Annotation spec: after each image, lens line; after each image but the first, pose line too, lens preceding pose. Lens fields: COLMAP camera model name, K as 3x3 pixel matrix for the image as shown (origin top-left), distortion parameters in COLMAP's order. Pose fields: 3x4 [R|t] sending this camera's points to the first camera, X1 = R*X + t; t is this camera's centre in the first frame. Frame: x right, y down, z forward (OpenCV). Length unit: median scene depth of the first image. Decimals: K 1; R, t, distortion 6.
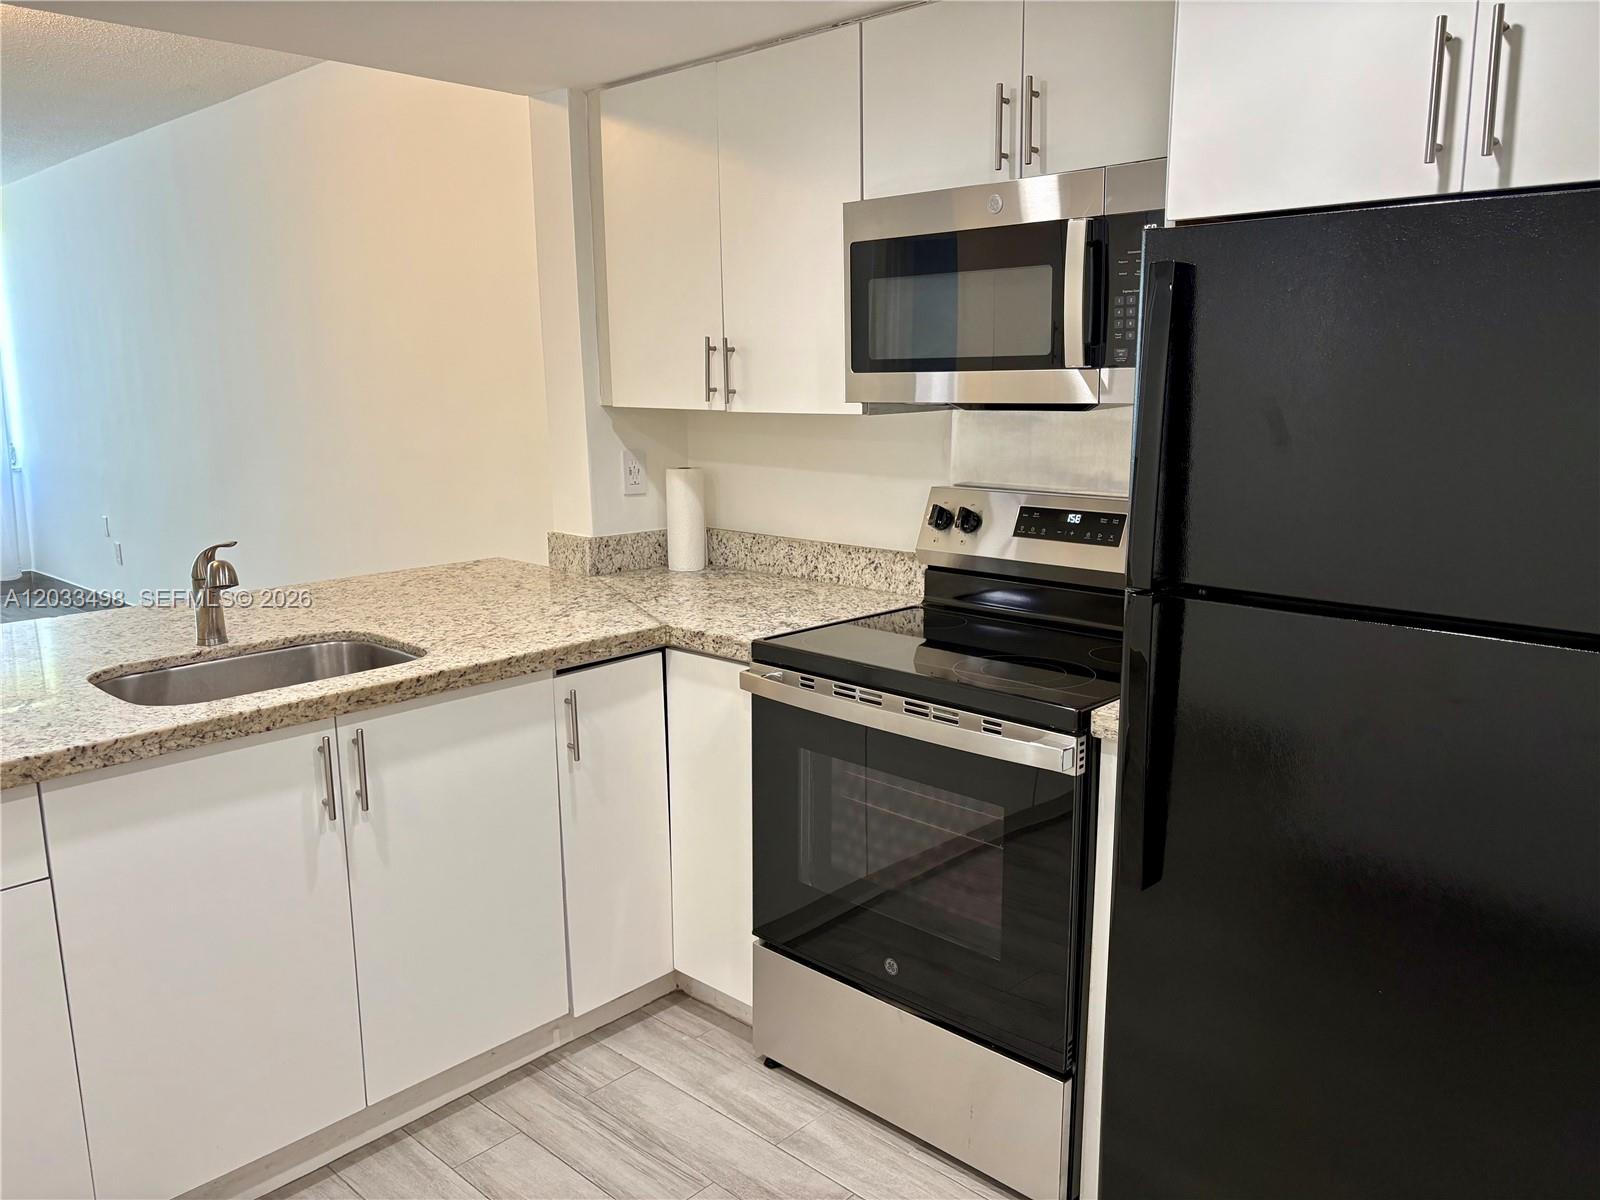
lens RADIAL K [[1214.8, 0, 809.2], [0, 1214.8, 594.8], [0, 0, 1]] dist [0.045372, -0.041212]
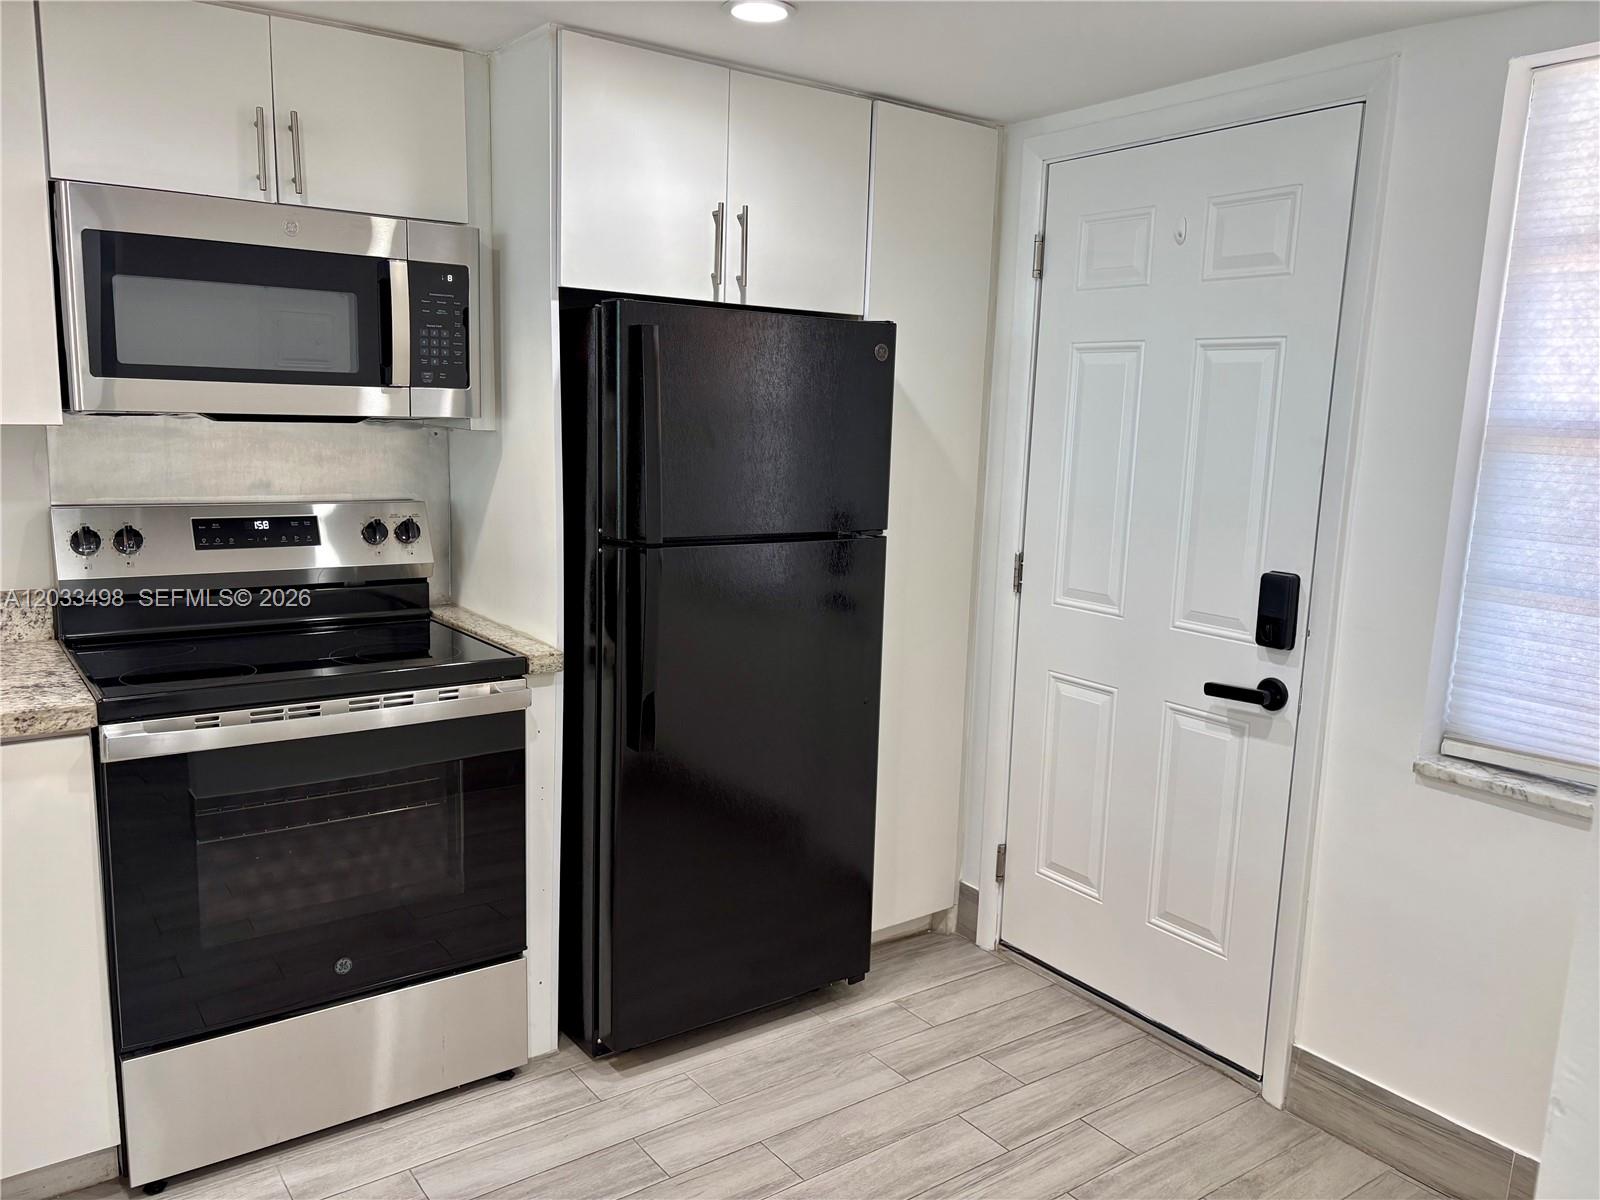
lens RADIAL K [[1211.5, 0, 807.7], [0, 1211.5, 602.6], [0, 0, 1]] dist [0.060805, -0.063738]
pose [[0.179568, -0.142481, 0.973373, -0.766896], [0.146412, 0.982307, 0.116778, -0.053613], [-0.972789, 0.121544, 0.197252, 0.359226]]
